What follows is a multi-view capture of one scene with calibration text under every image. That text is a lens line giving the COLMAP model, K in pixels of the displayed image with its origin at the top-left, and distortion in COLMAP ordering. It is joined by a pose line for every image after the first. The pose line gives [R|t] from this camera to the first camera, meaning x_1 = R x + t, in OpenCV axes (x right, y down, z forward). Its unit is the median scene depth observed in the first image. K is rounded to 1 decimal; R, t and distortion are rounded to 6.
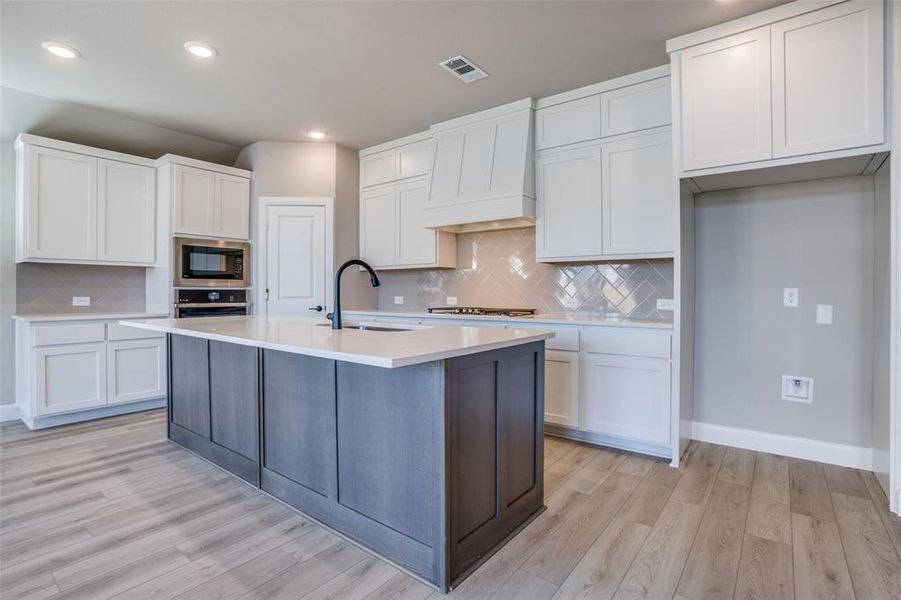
lens RADIAL K [[441.8, 0, 451.3], [0, 441.8, 289.4], [0, 0, 1]] dist [-0.072796, 0.029826]
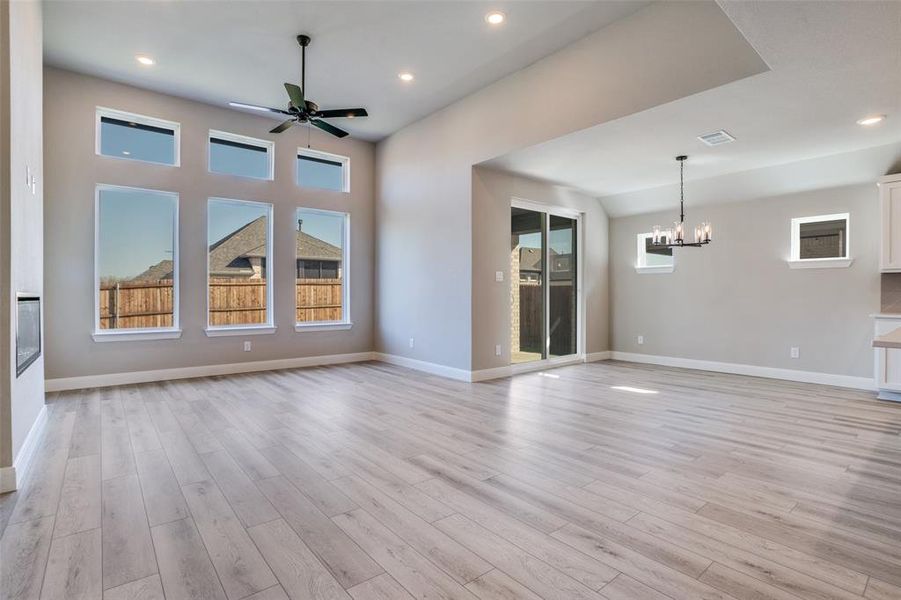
lens RADIAL K [[439.0, 0, 450.5], [0, 439.0, 300.0], [0, 0, 1]] dist [-0.077965, 0.031429]
pose [[-0.226159, 0.009357, -0.974045, 0.523998], [0.003344, 0.999955, 0.008830, 0.002764], [0.974085, -0.001260, -0.226180, -0.017258]]
